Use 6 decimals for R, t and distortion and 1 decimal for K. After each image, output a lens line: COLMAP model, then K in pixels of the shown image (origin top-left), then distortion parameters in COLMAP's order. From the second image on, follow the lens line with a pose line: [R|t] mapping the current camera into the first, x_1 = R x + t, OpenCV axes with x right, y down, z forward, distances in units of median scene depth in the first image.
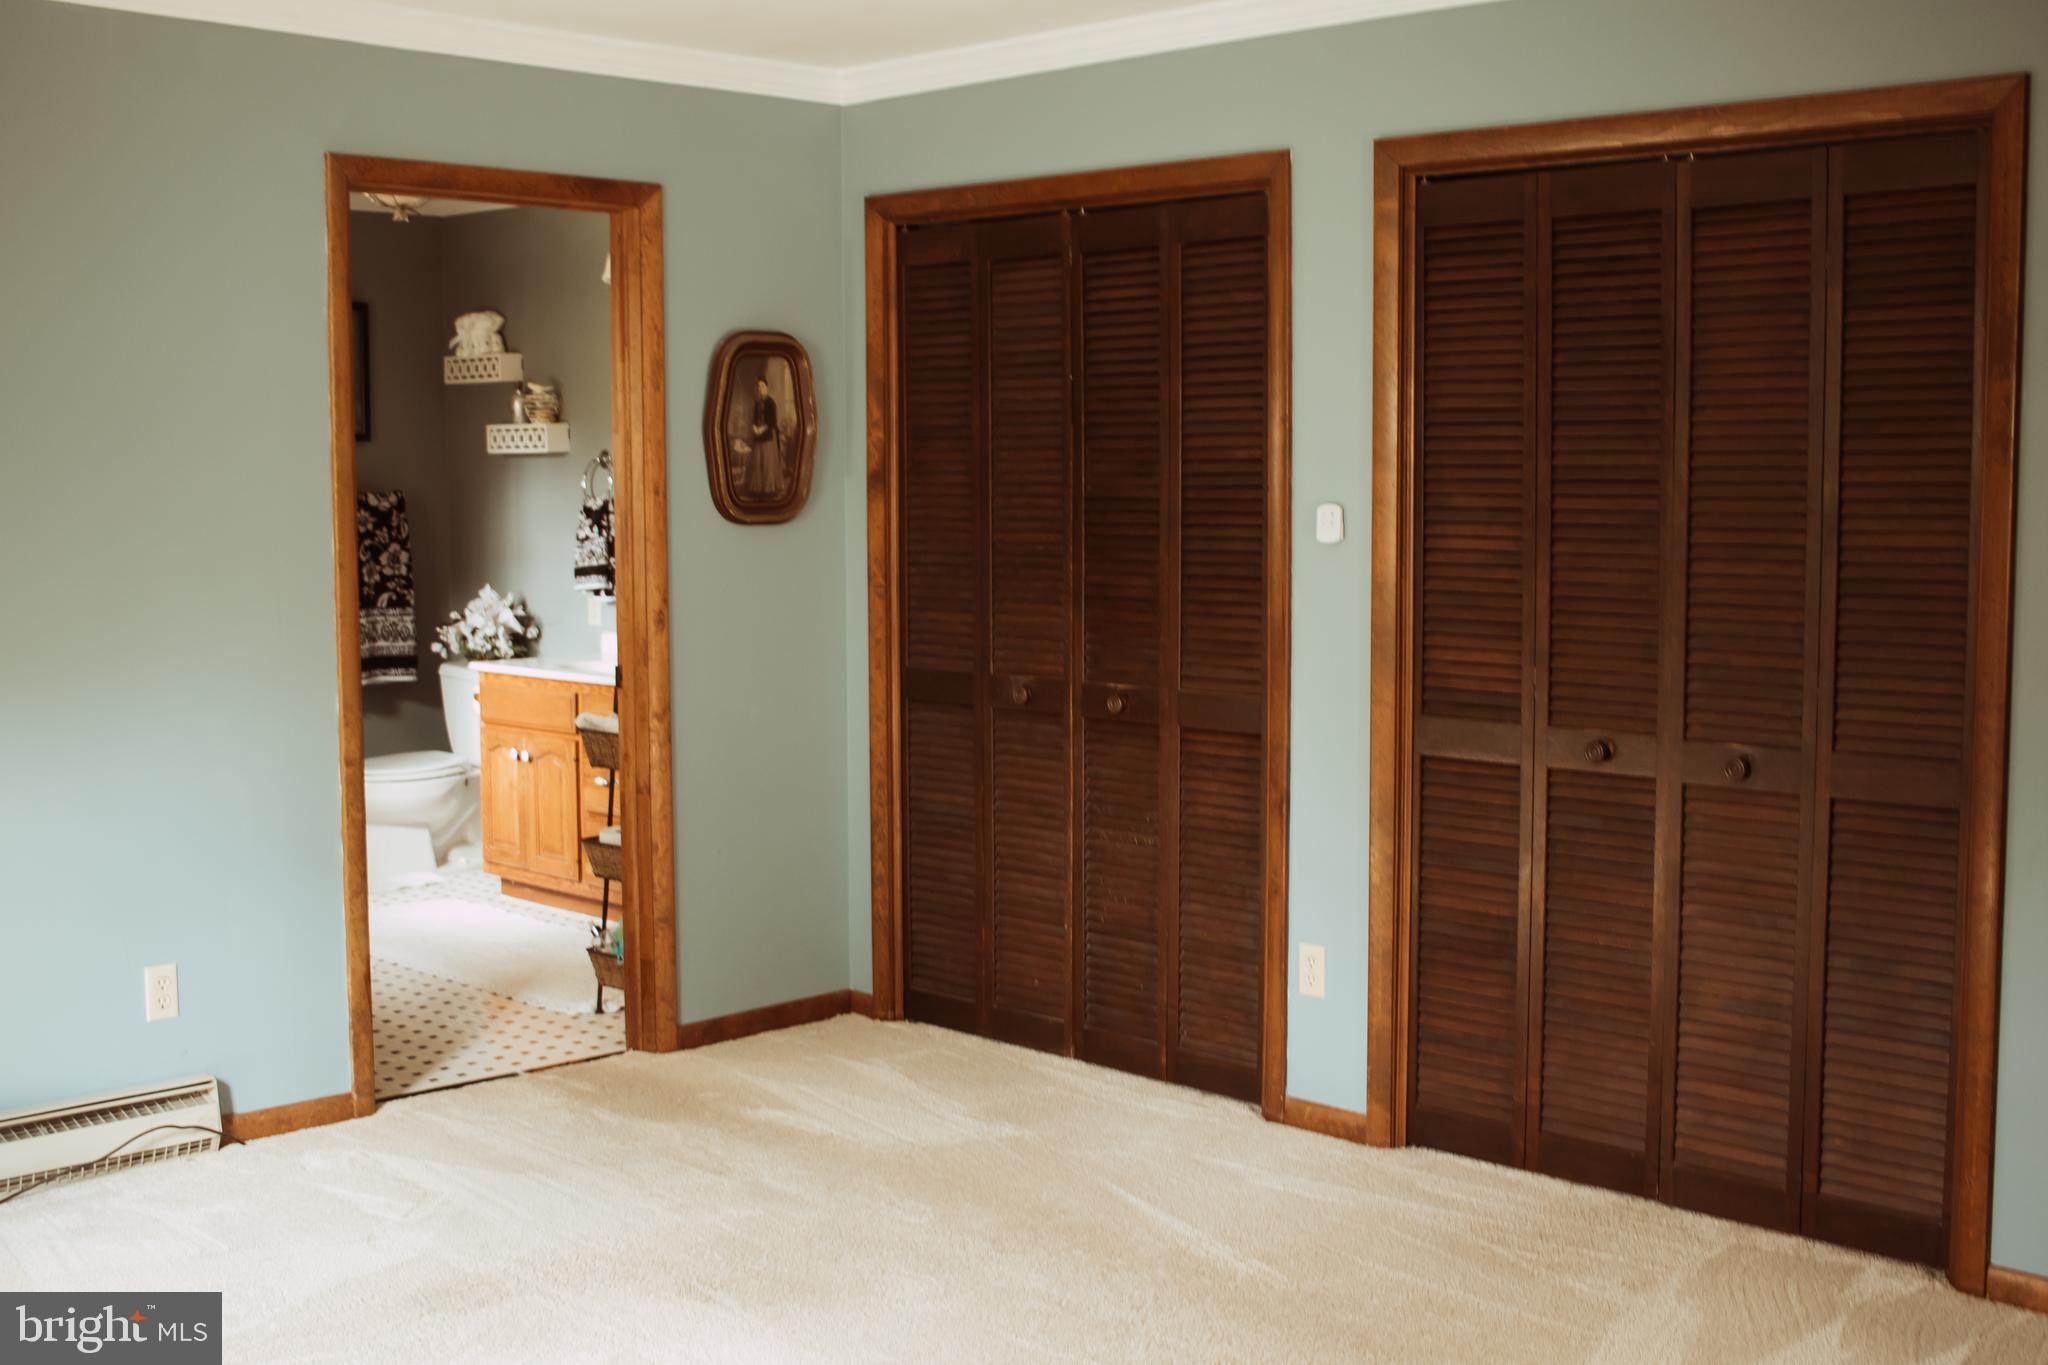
lens RADIAL K [[2308.5, 0, 1024.0], [0, 2308.5, 682.5], [0, 0, 1]] dist [-0.124112, 0.110718]
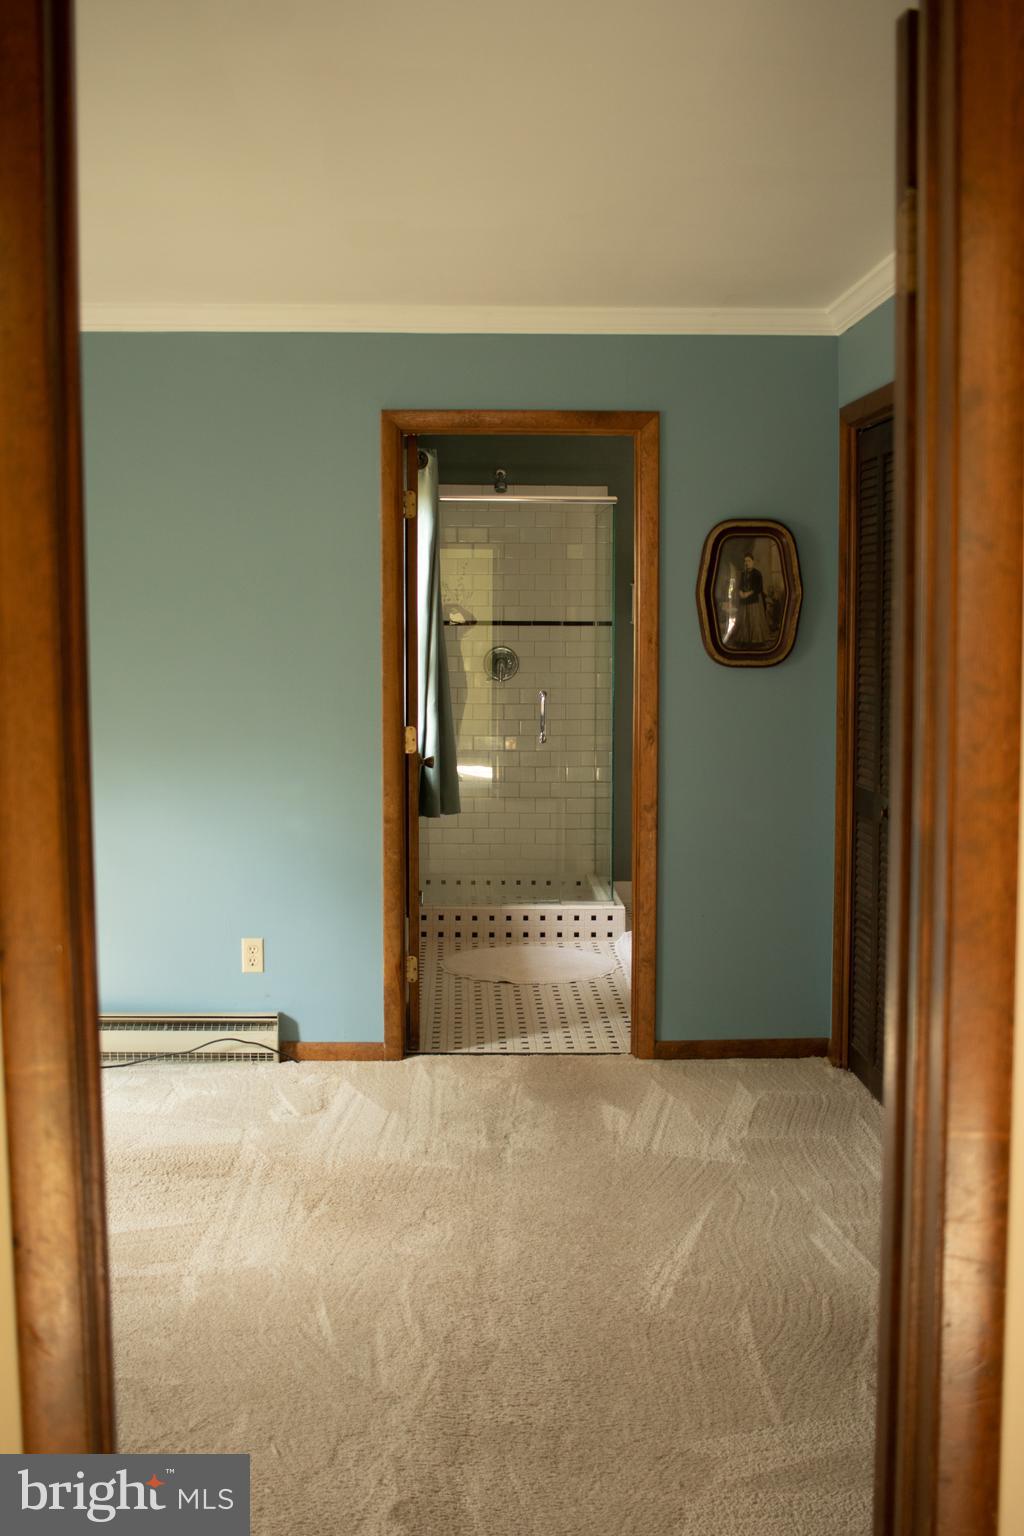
lens RADIAL K [[1731.4, 0, 512.0], [0, 1731.4, 768.0], [0, 0, 1]] dist [-0.124112, 0.110718]
pose [[0.735674, 0.061575, -0.674531, 0.480095], [-0.065577, 0.997656, 0.019551, -0.023991], [0.674154, 0.029851, 0.737987, 0.210206]]
